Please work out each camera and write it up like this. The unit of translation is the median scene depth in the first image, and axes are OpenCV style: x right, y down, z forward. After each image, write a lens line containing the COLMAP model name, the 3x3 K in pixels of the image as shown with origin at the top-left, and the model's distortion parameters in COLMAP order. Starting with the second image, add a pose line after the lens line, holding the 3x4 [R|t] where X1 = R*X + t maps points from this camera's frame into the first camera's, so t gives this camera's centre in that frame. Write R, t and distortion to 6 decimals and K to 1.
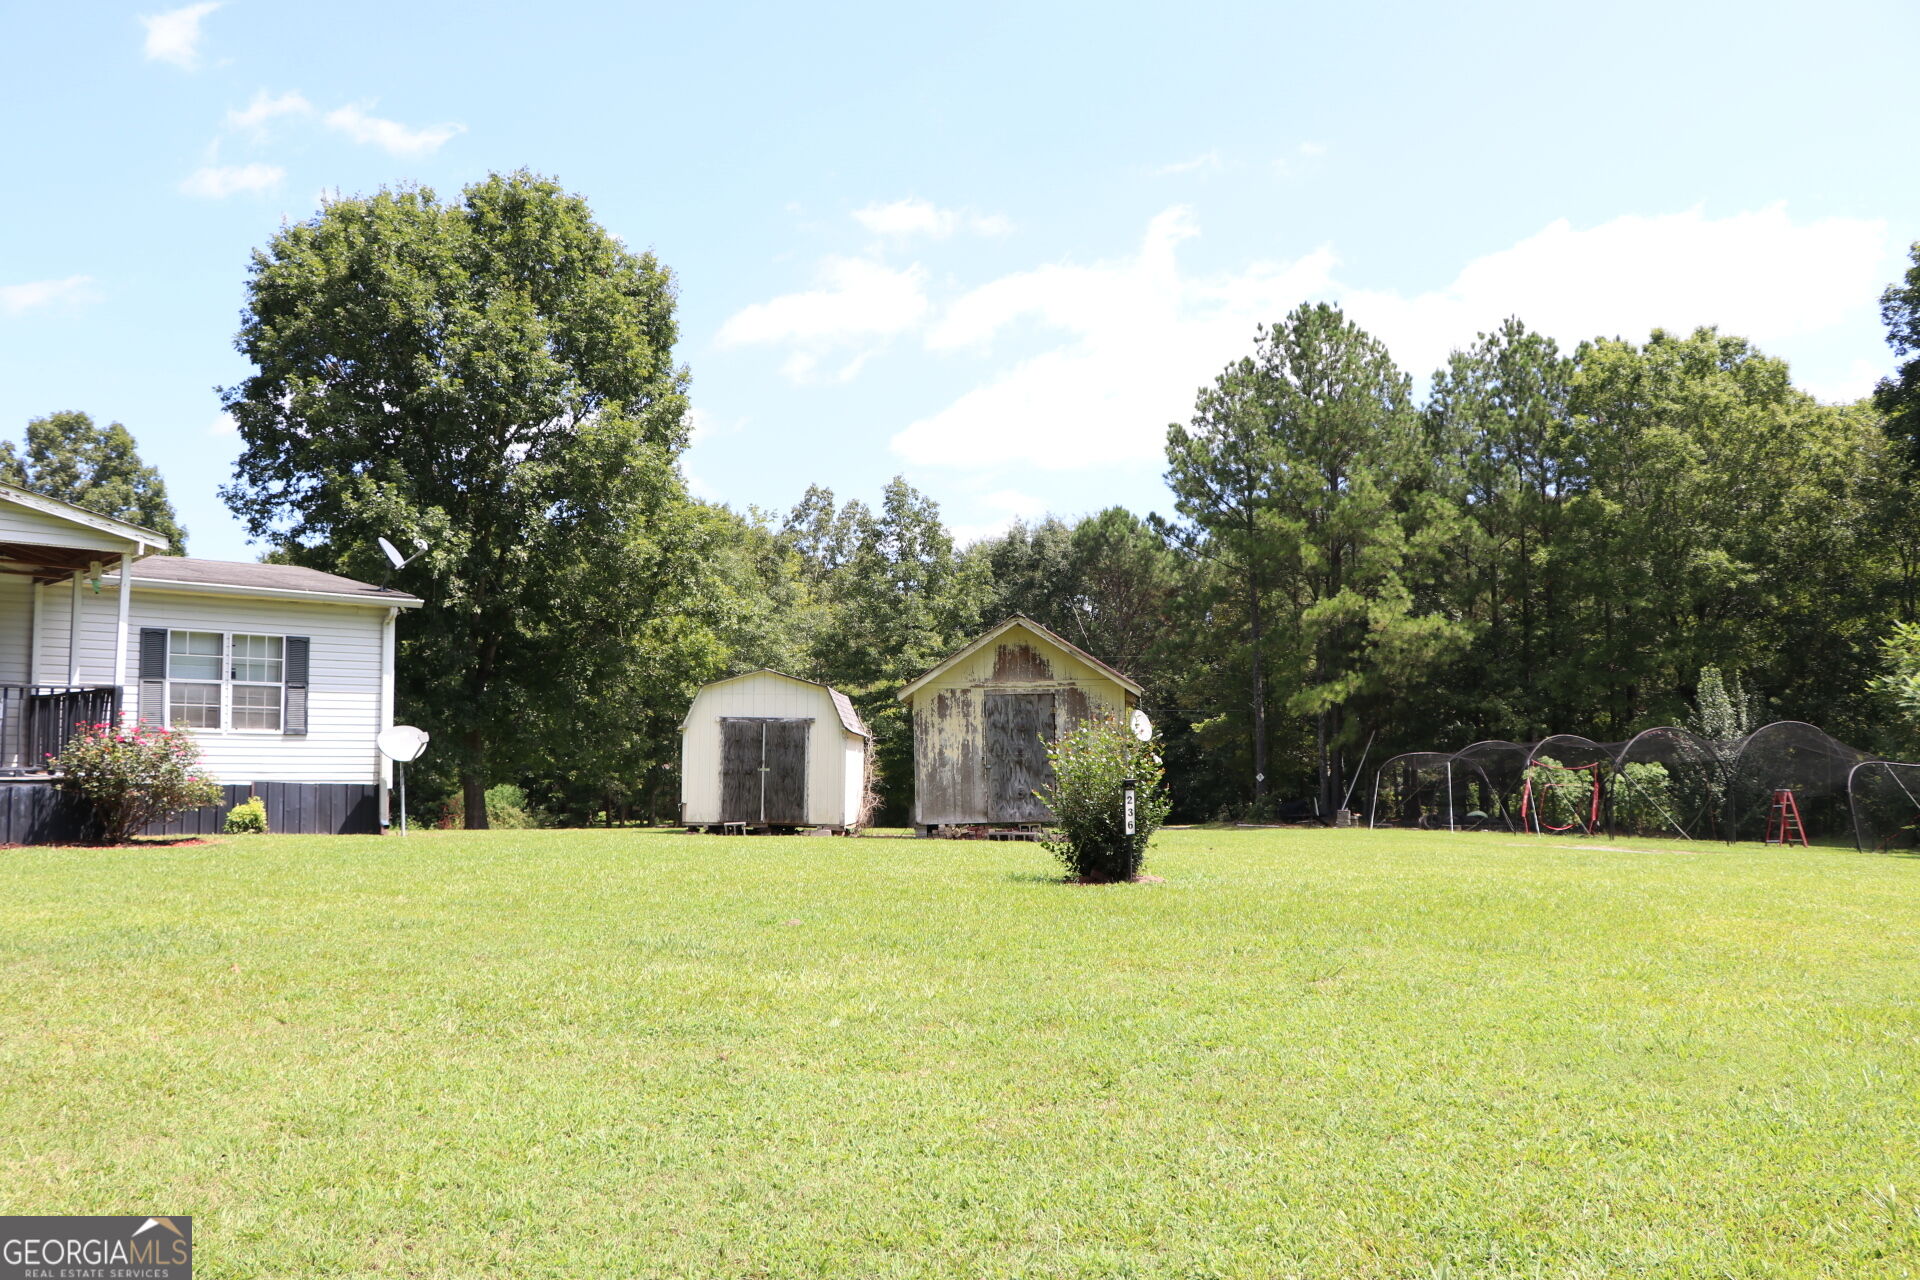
lens RADIAL K [[1575.9, 0, 955.6], [0, 1575.9, 645.6], [0, 0, 1]] dist [-0.186586, 0.154882]
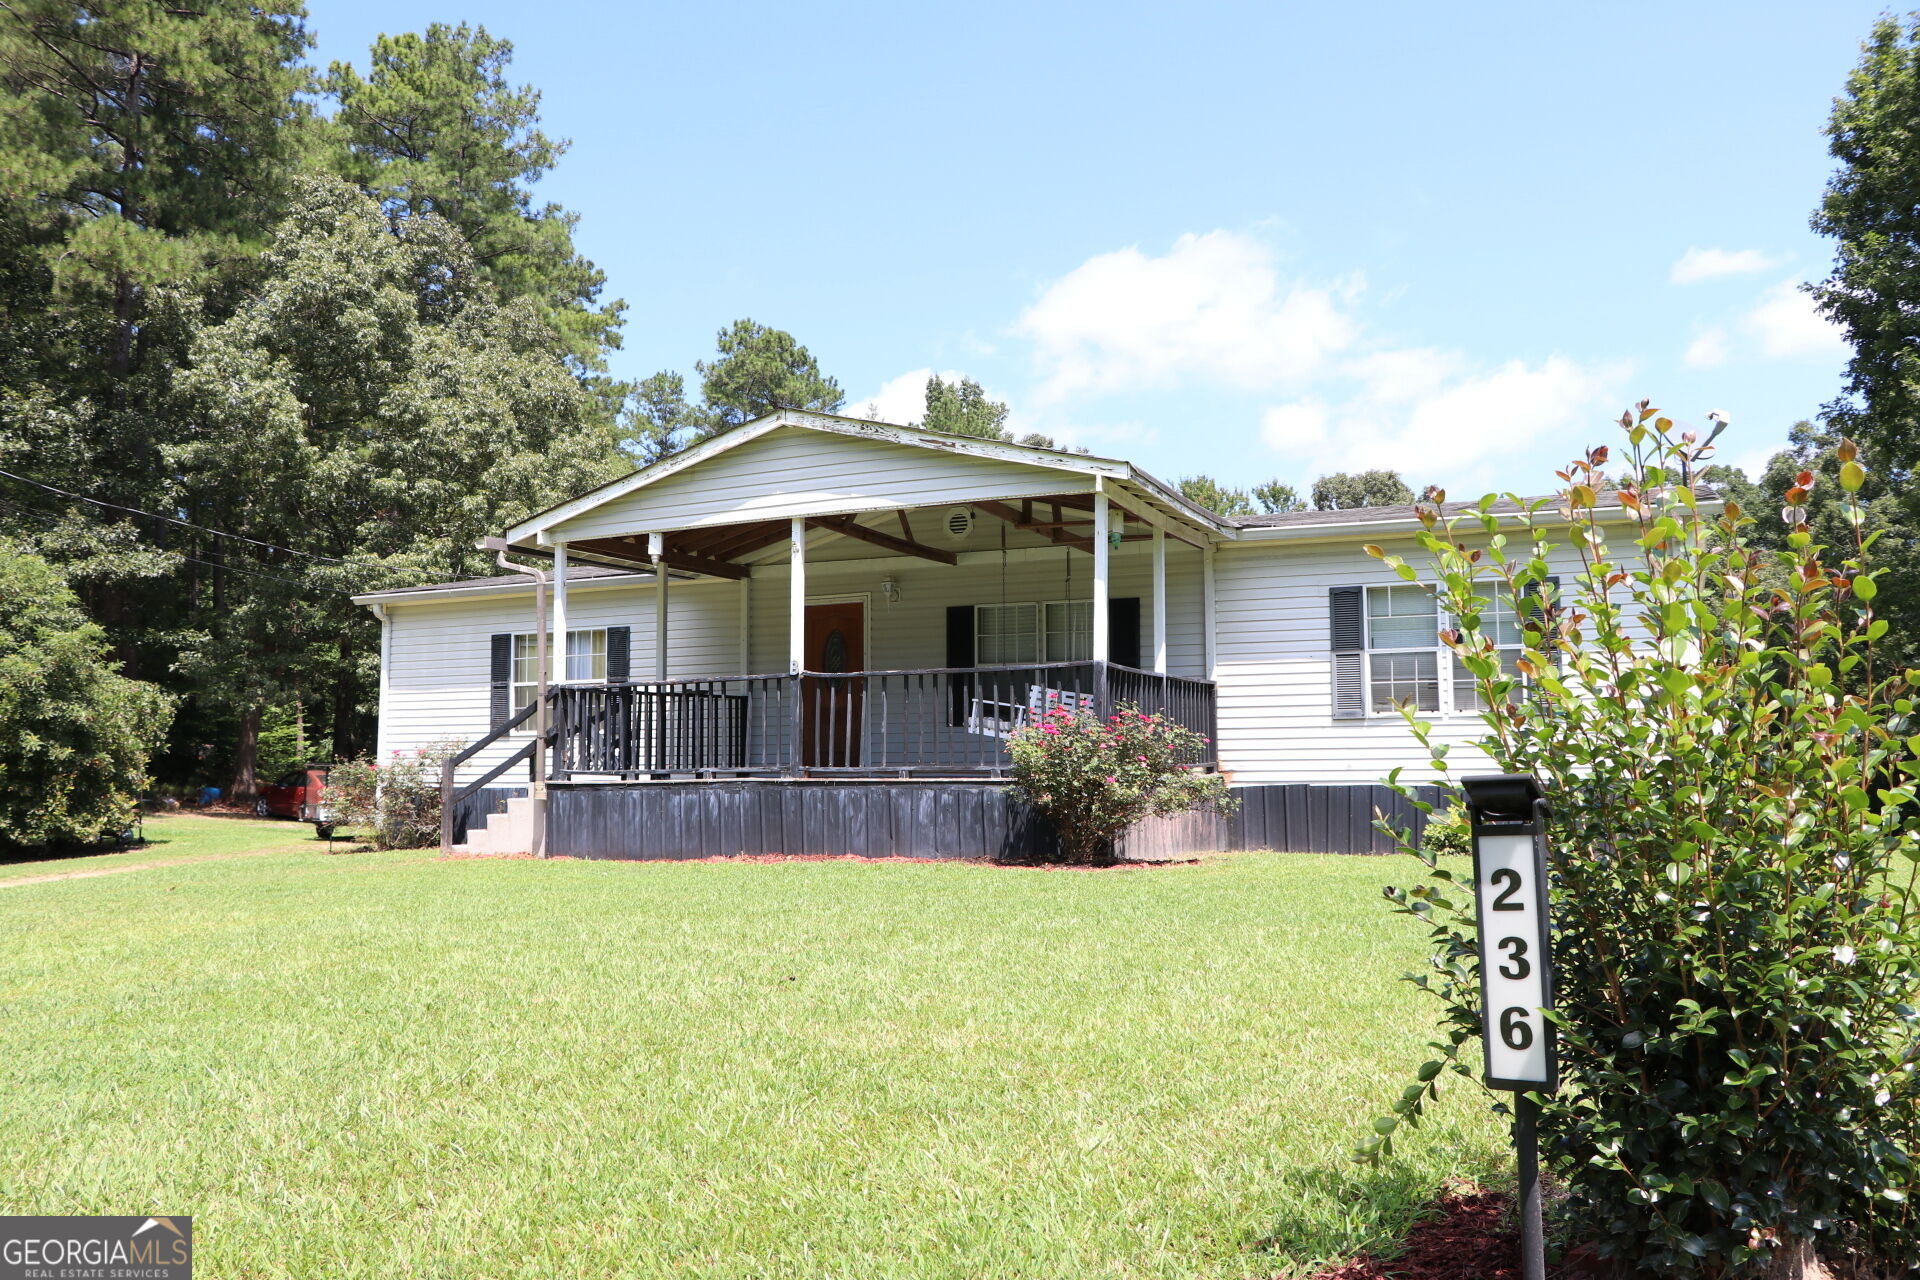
lens RADIAL K [[1575.9, 0, 945.7], [0, 1575.9, 638.5], [0, 0, 1]] dist [-0.186586, 0.154882]
pose [[0.339974, -0.076325, -0.937333, 0.136775], [0.073012, 0.995835, -0.054607, 0.039568], [0.937597, -0.049872, 0.344130, 0.476206]]
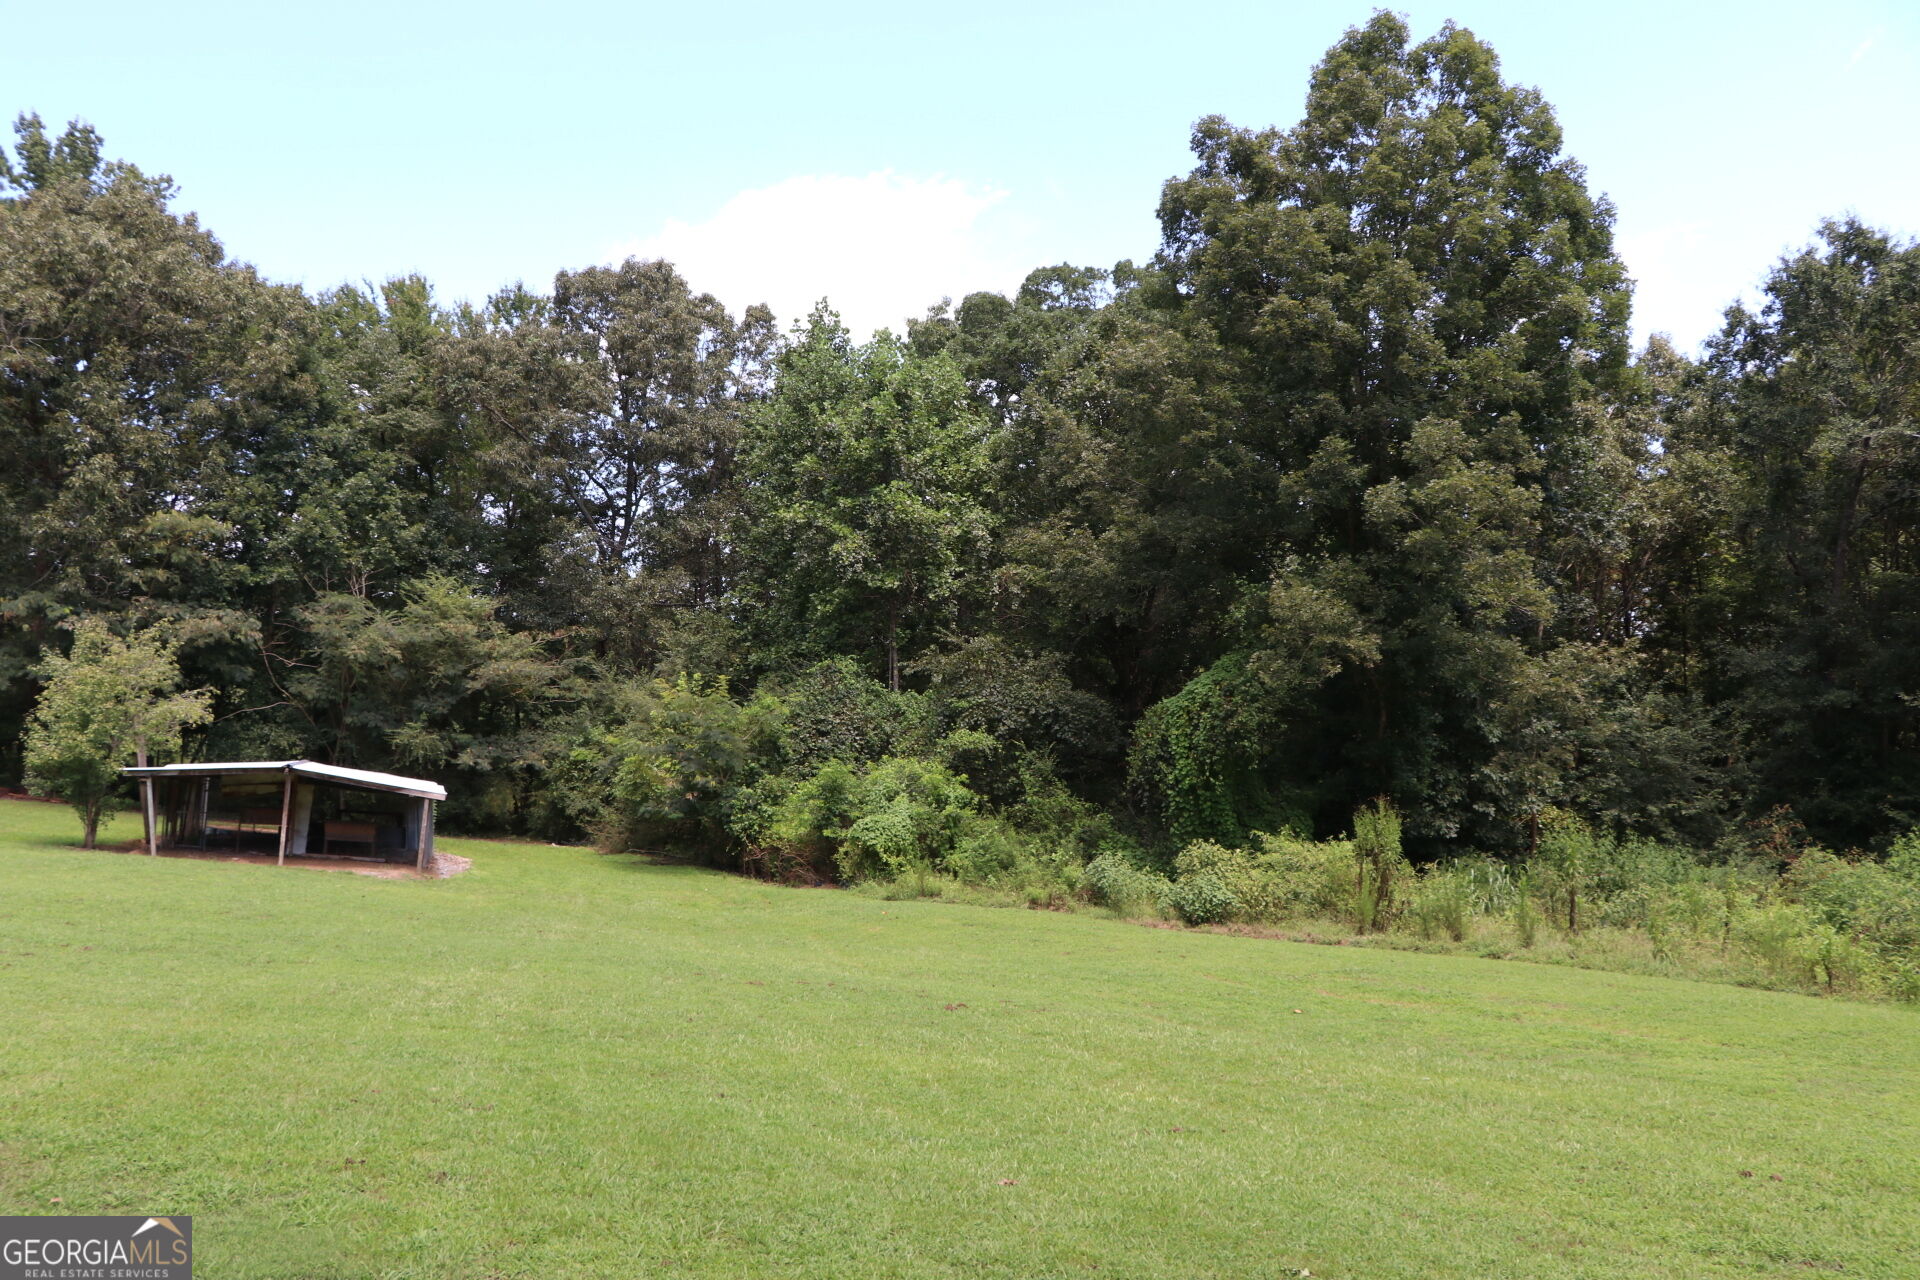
lens RADIAL K [[1575.9, 0, 949.7], [0, 1575.9, 647.0], [0, 0, 1]] dist [-0.186586, 0.154882]
pose [[0.572834, -0.044253, -0.818476, -0.820577], [0.062458, 0.997995, -0.010246, 0.196344], [0.817288, -0.045251, 0.574449, 1.863458]]
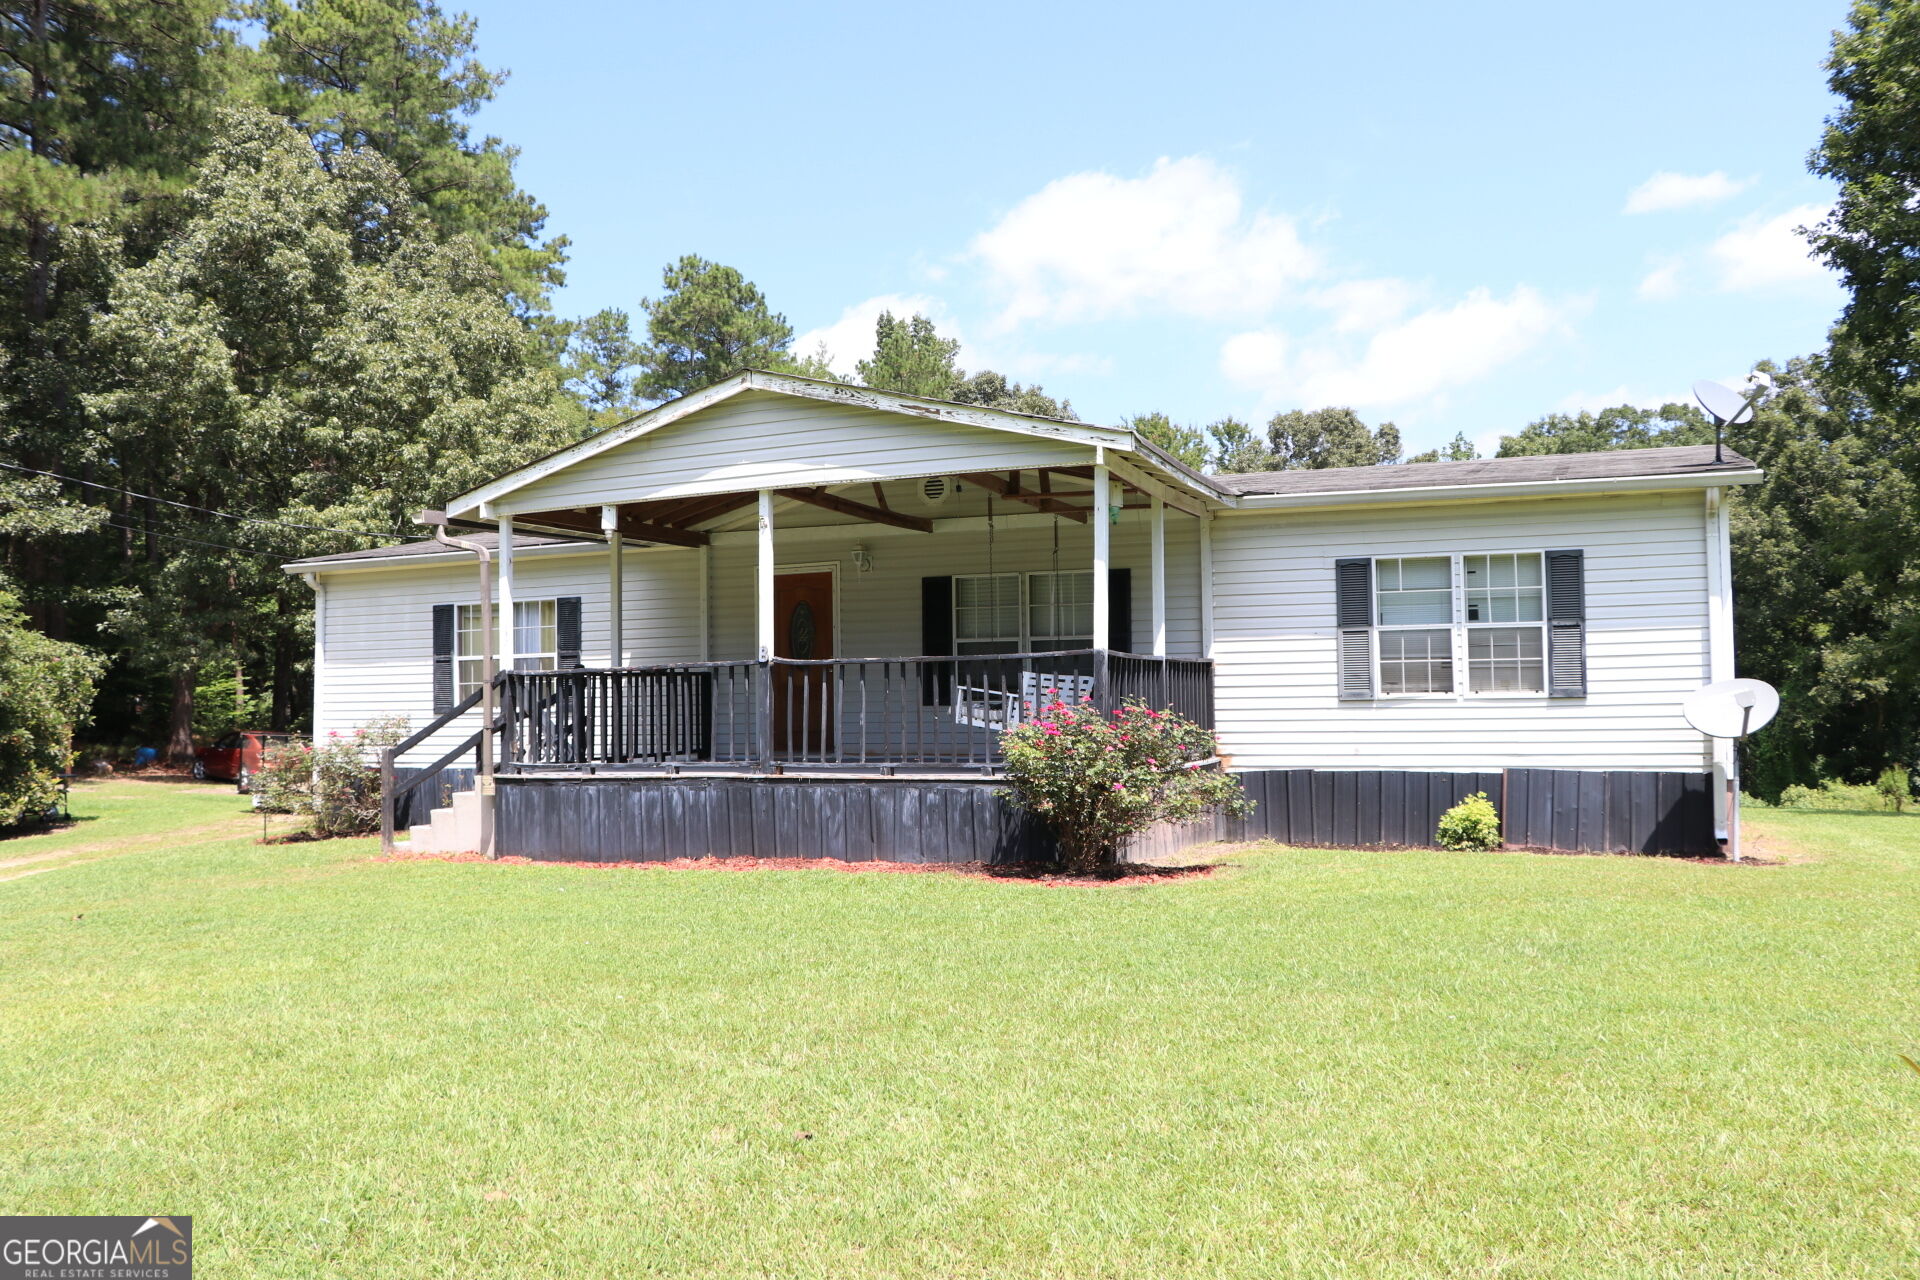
lens RADIAL K [[1575.9, 0, 942.8], [0, 1575.9, 643.6], [0, 0, 1]] dist [-0.186586, 0.154882]
pose [[0.369025, -0.036286, -0.928711, 0.083302], [0.080497, 0.996731, -0.006959, 0.016779], [0.925927, -0.072190, 0.370739, 0.482919]]
